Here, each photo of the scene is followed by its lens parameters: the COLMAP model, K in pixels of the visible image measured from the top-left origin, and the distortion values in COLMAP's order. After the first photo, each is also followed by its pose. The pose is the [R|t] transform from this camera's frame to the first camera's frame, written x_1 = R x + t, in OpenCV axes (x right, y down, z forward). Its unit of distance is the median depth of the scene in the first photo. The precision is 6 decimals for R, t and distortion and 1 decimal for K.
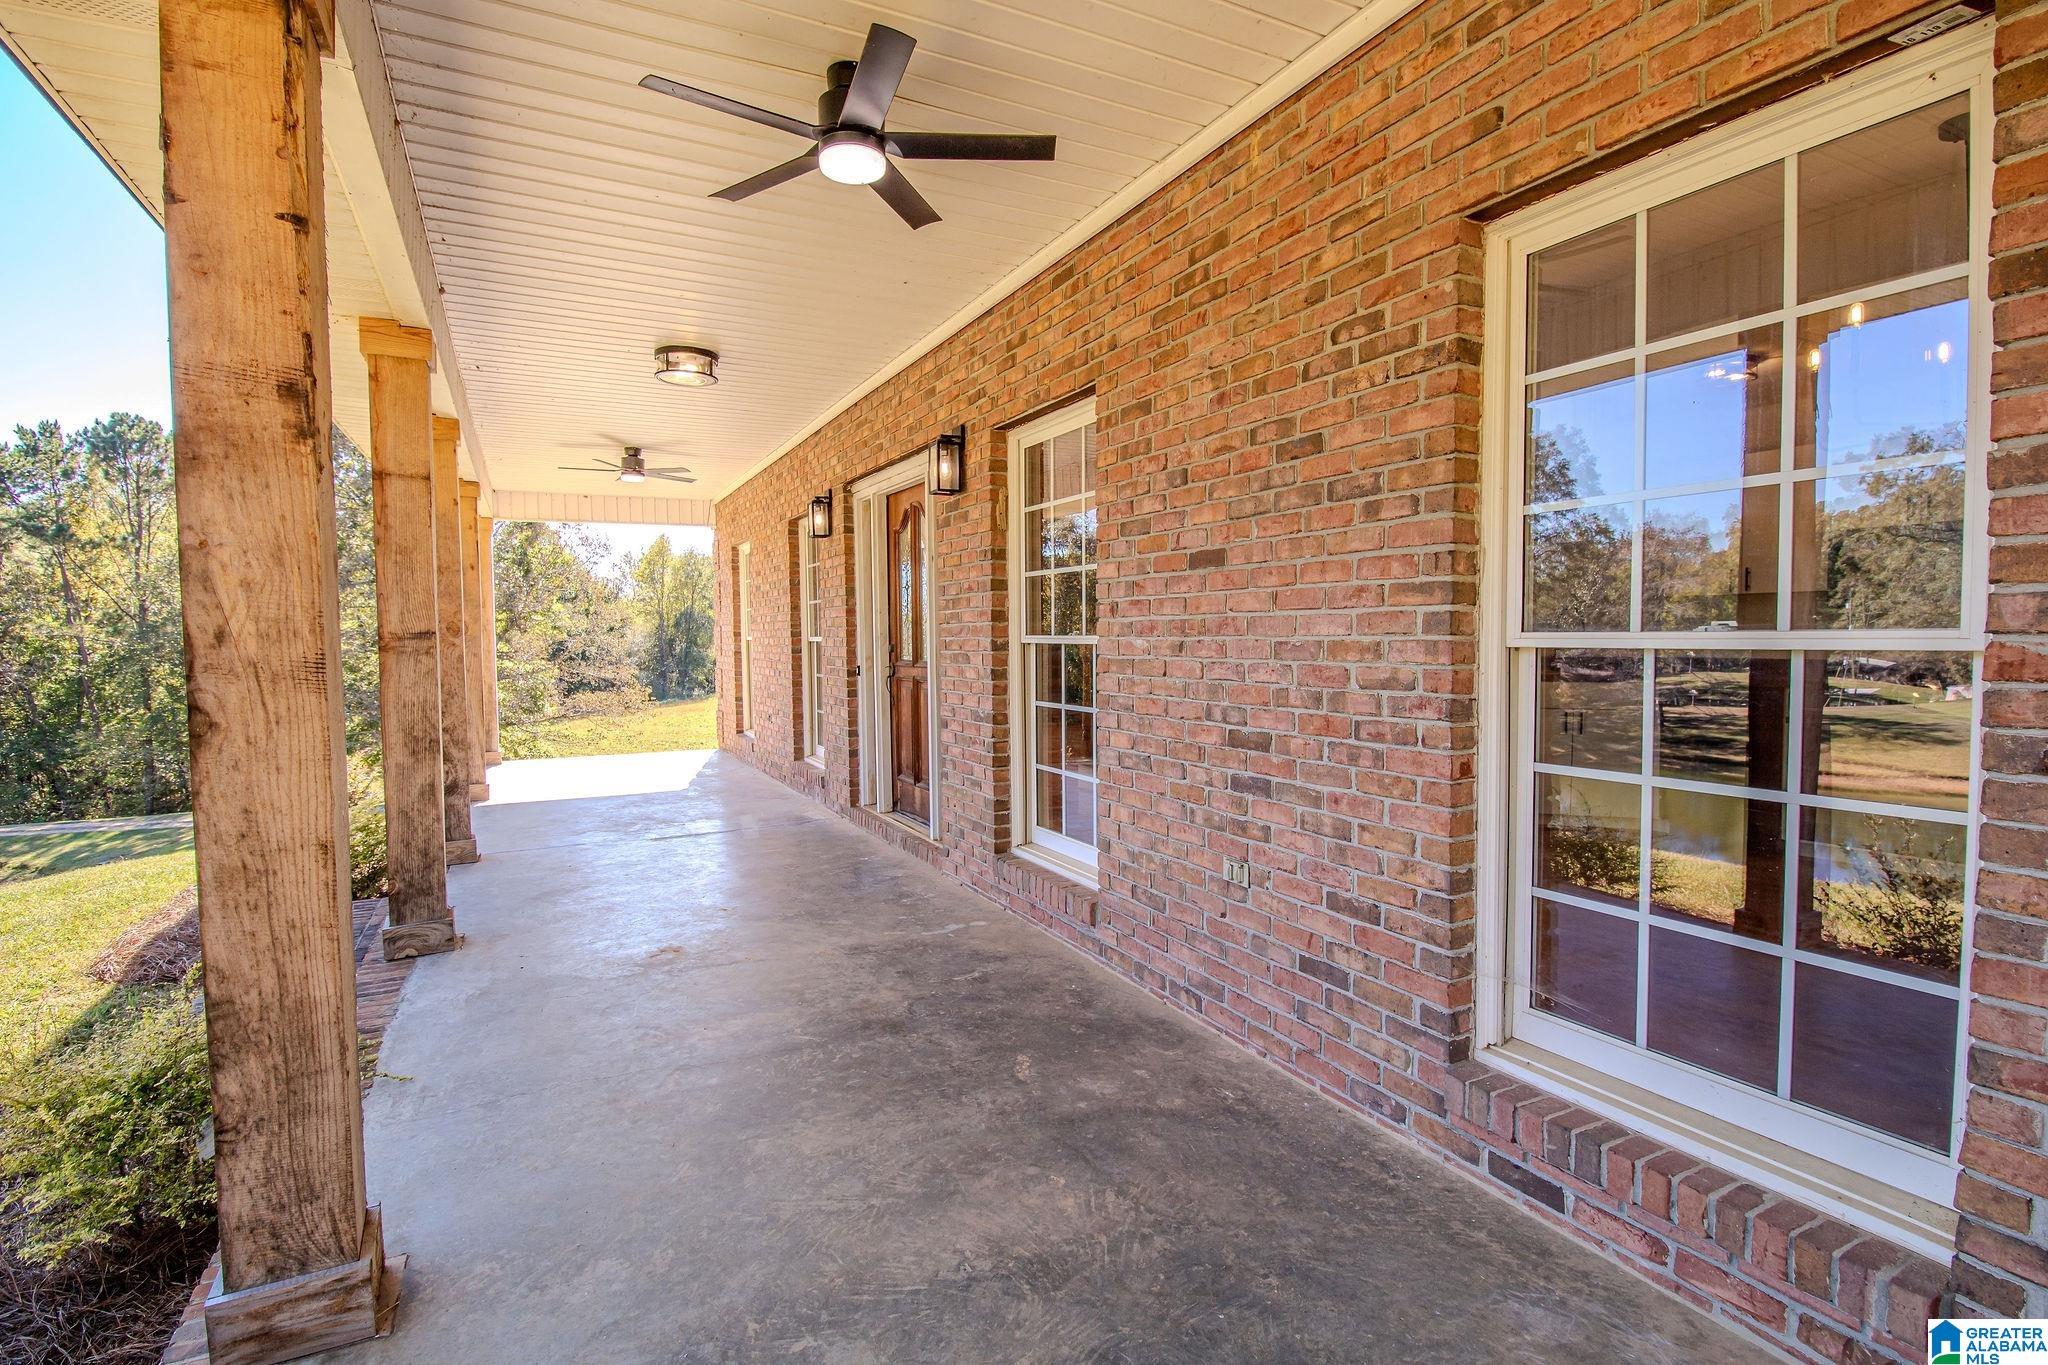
lens RADIAL K [[1009.2, 0, 1024.0], [0, 1009.2, 686.2], [0, 0, 1]] dist [-0.007592, -0.005535]
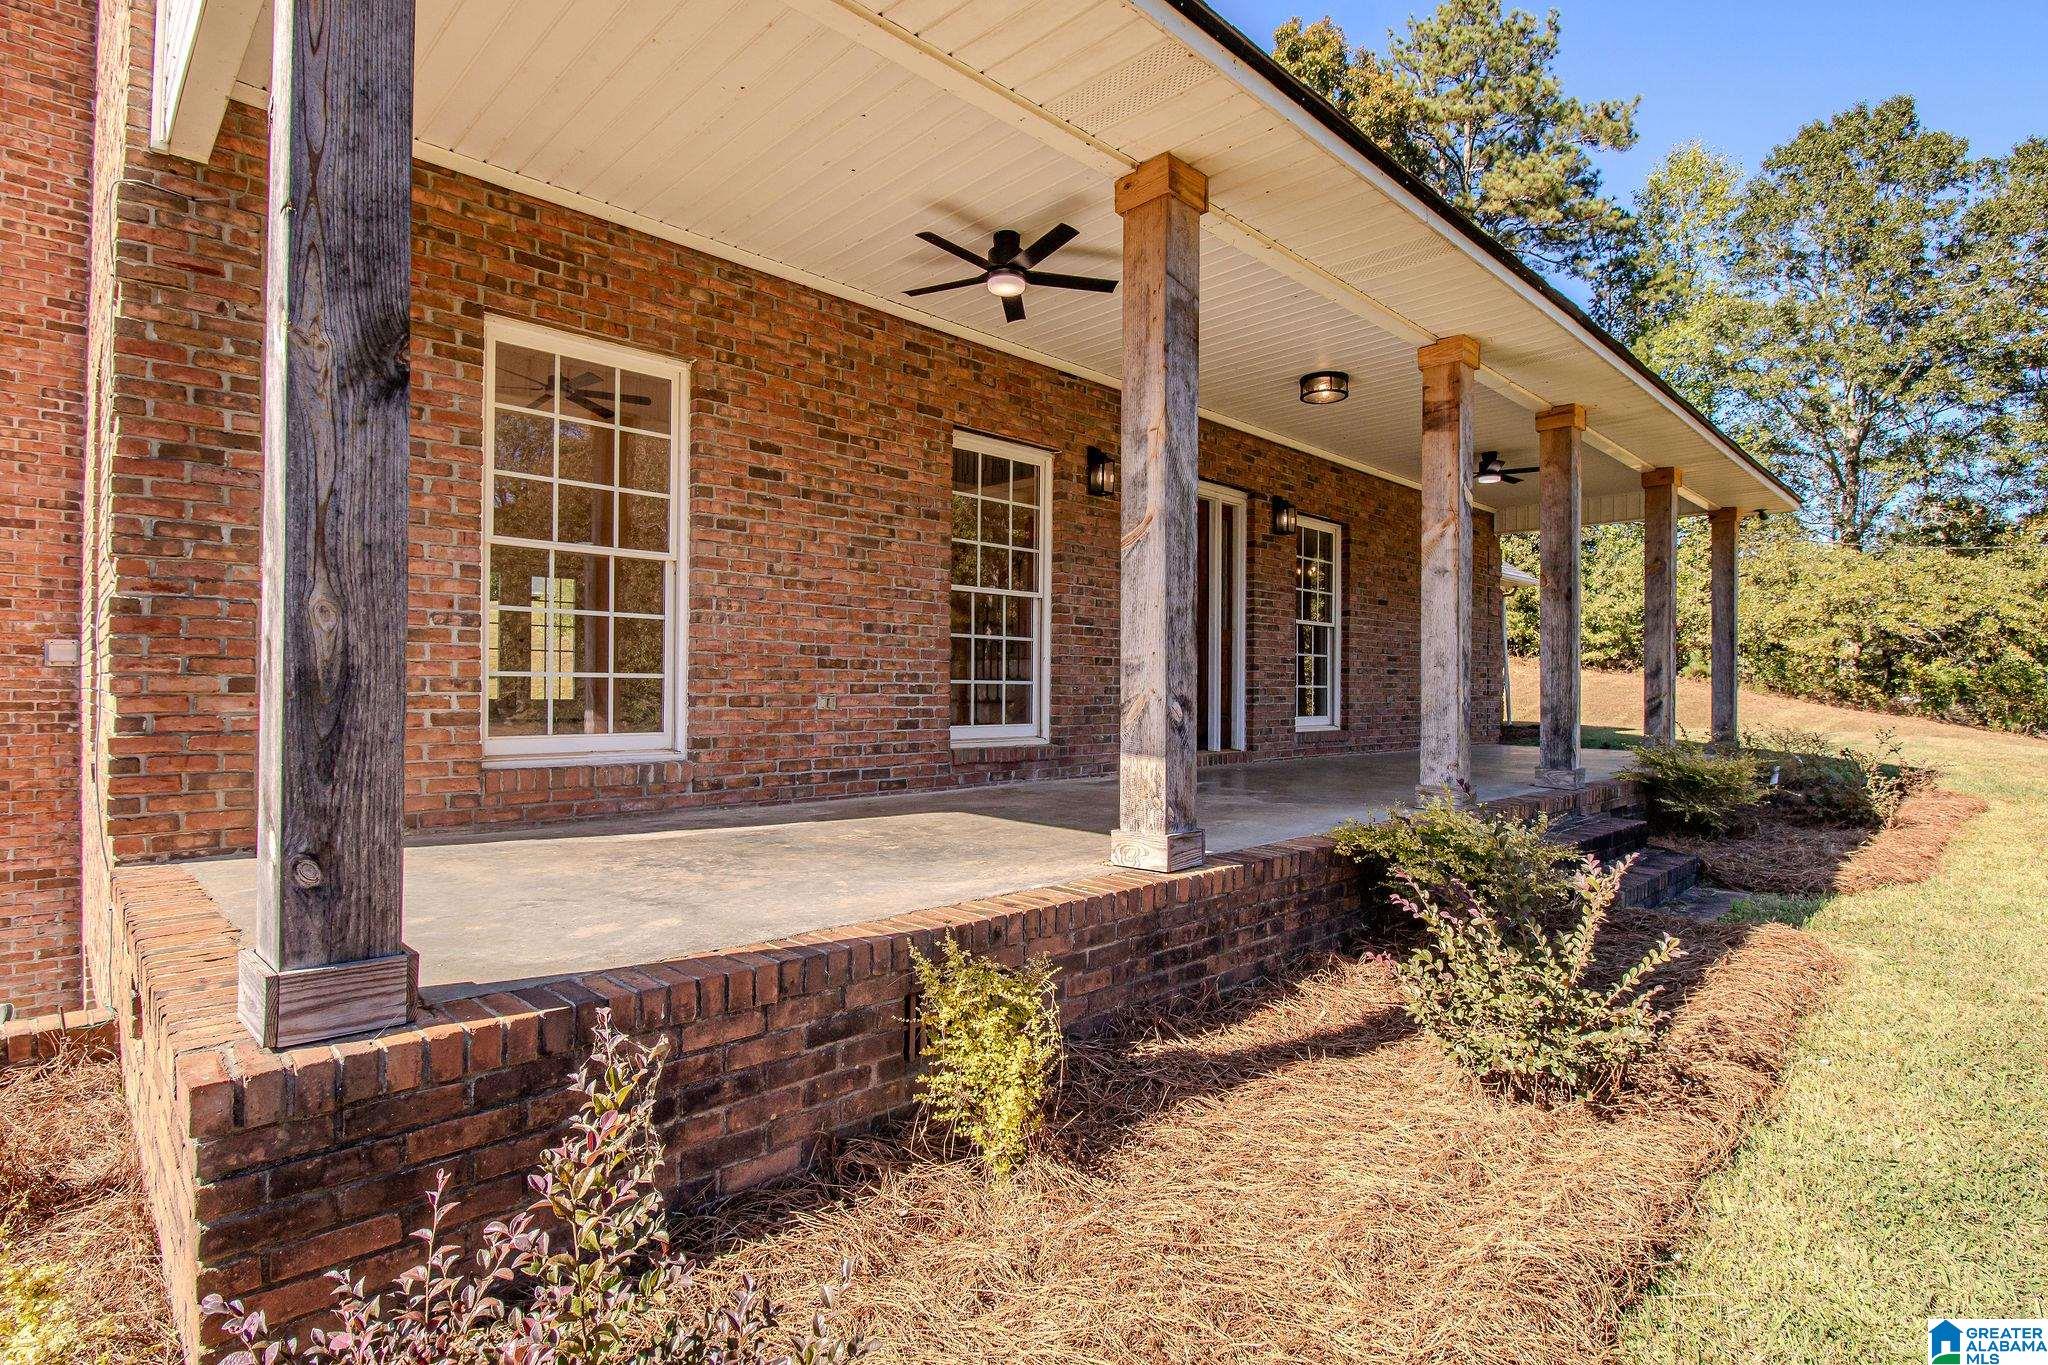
lens RADIAL K [[1009.2, 0, 1033.0], [0, 1009.2, 673.3], [0, 0, 1]] dist [-0.007592, -0.005535]
pose [[-0.327490, 0.016541, 0.944710, -2.190084], [0.041019, 0.999153, -0.003275, 0.055090], [-0.943964, 0.037679, -0.327891, 2.756284]]
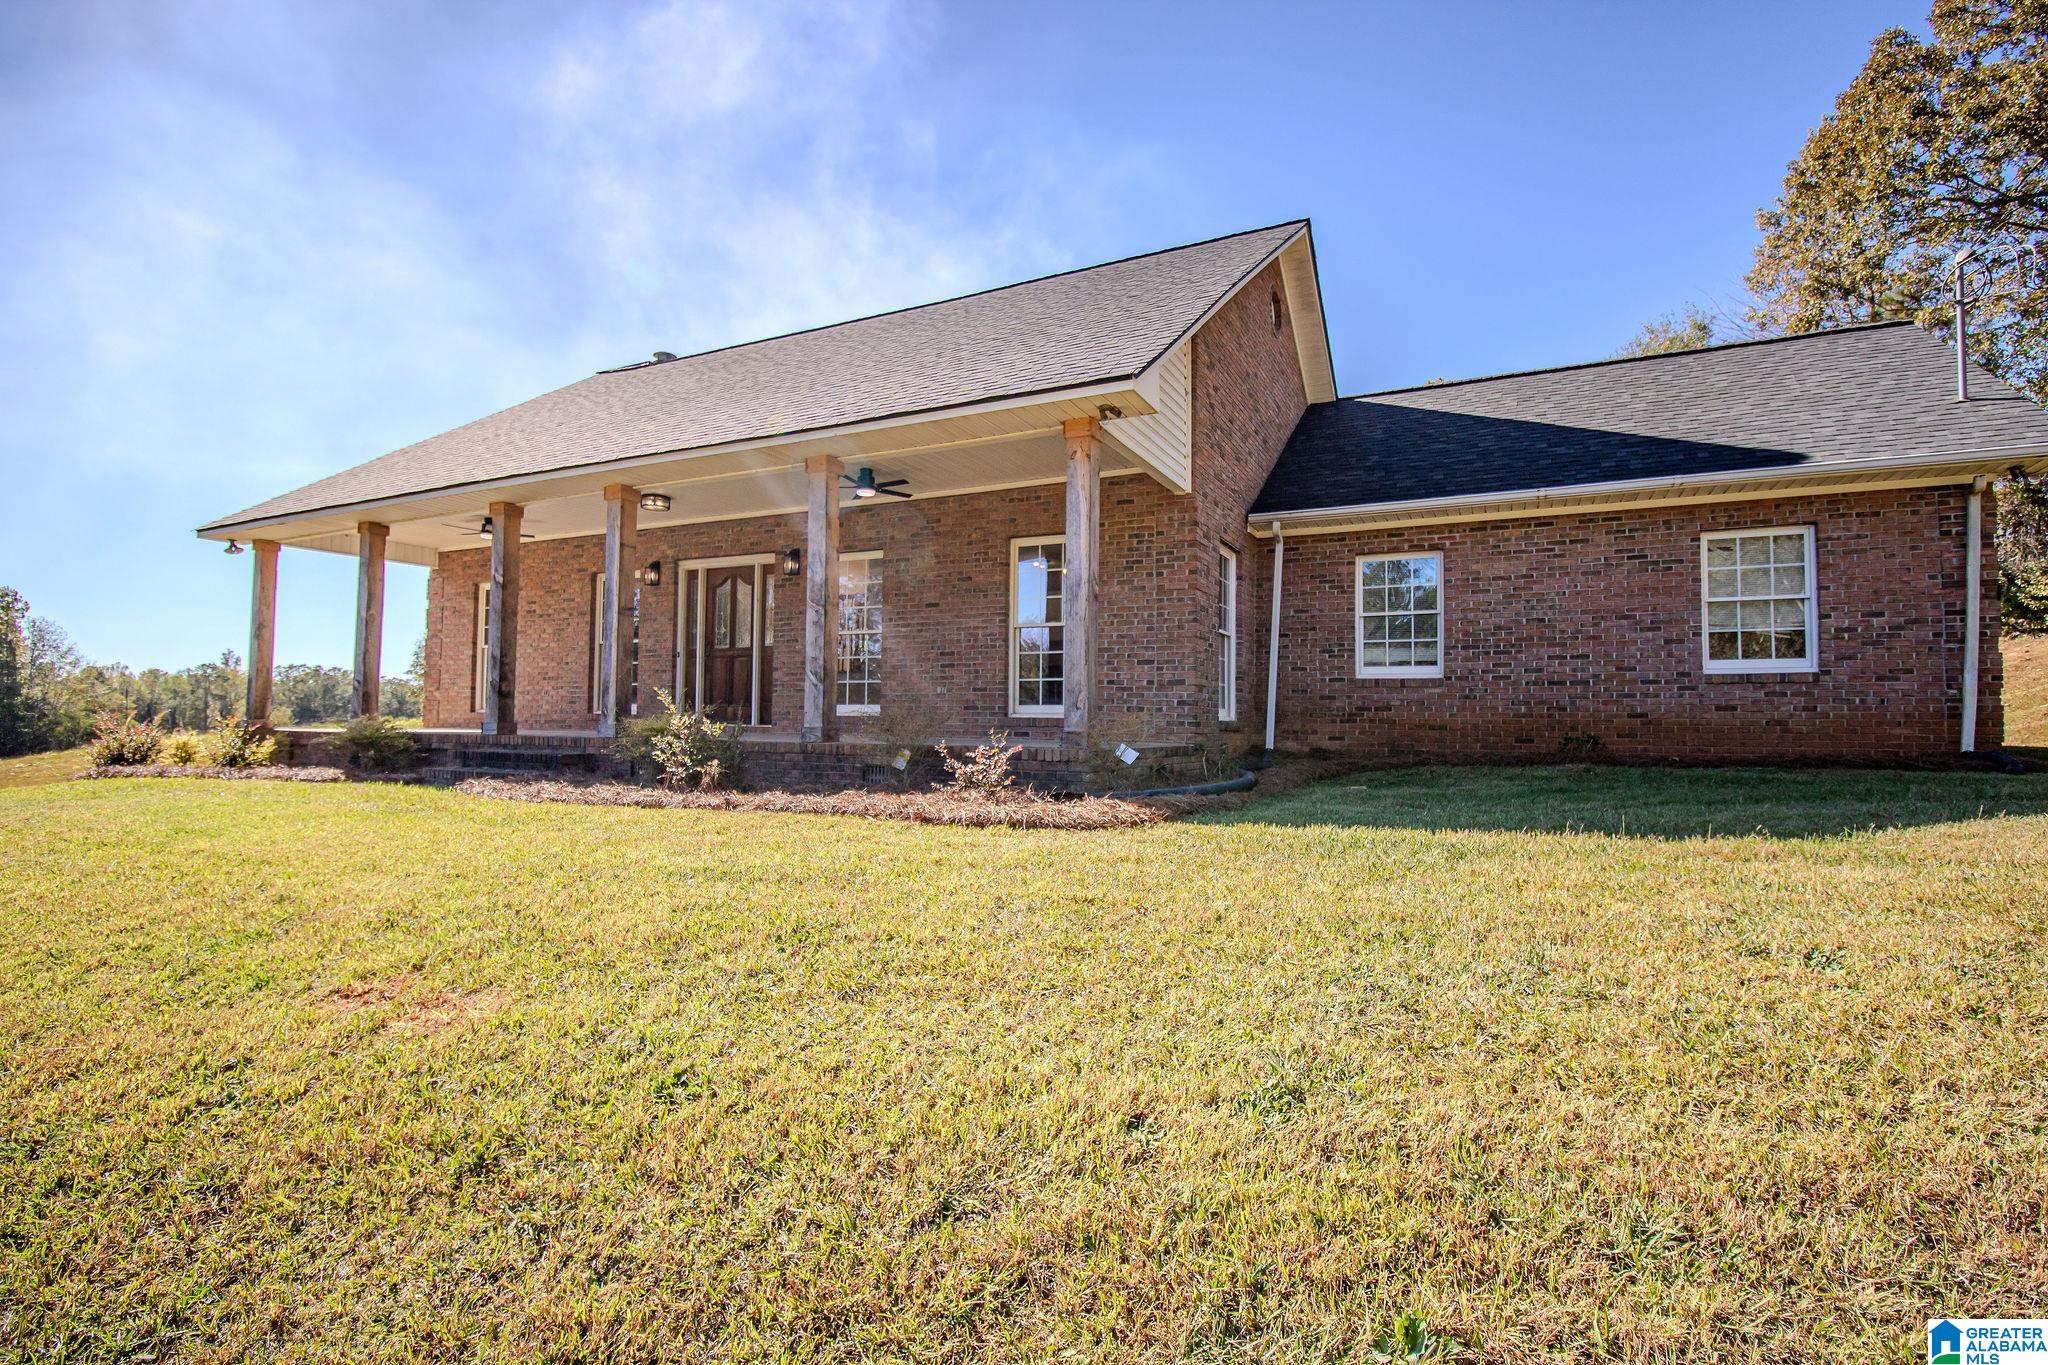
lens RADIAL K [[956.6, 0, 1024.3], [0, 956.6, 680.6], [0, 0, 1]] dist [-0.005351, -0.007474]
pose [[0.791688, 0.046834, 0.609127, -1.457254], [0.012147, 0.995653, -0.092341, 0.413581], [-0.610804, 0.080504, 0.787678, -1.679913]]
